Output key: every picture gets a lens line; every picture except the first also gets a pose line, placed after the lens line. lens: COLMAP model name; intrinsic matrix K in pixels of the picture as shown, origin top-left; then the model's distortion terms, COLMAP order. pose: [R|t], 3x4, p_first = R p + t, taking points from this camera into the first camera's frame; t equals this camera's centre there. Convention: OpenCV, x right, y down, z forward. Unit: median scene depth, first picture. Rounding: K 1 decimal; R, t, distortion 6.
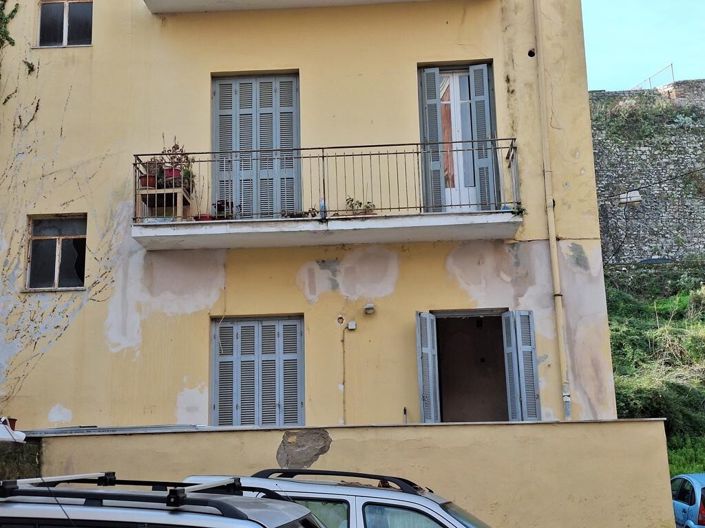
lens RADIAL K [[960.0, 0, 352.5], [0, 960.0, 264.0], [0, 0, 1]] dist [0.129393, -0.004883]
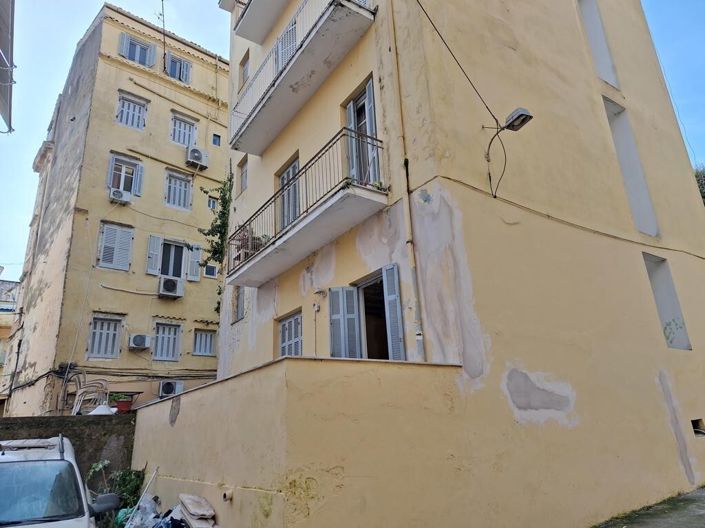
lens RADIAL K [[487.6, 0, 352.5], [0, 487.6, 264.0], [0, 0, 1]] dist [0.088611, -0.086034]
pose [[0.602014, -0.267956, -0.752182, 0.562702], [0.221830, 0.961054, -0.164820, 0.127784], [0.767053, -0.067633, 0.638009, 0.591303]]
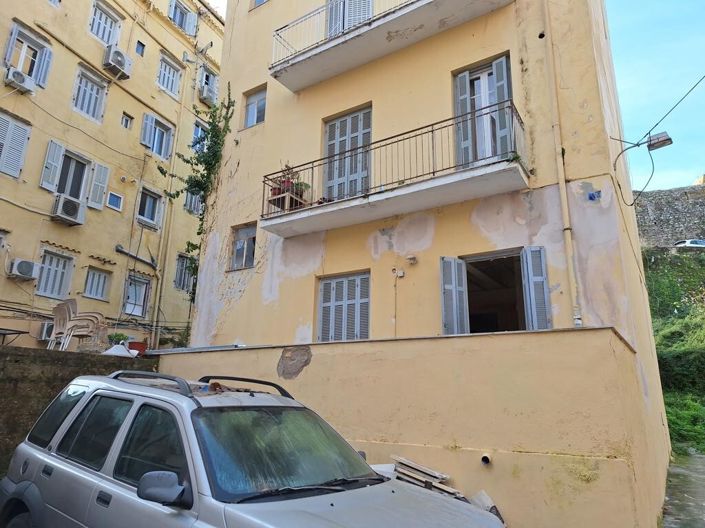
lens RADIAL K [[487.6, 0, 352.5], [0, 487.6, 264.0], [0, 0, 1]] dist [0.088611, -0.086034]
pose [[0.873249, -0.095852, -0.477753, 0.258504], [0.073242, 0.995142, -0.065782, 0.088753], [0.481738, 0.022452, 0.876028, 0.377861]]
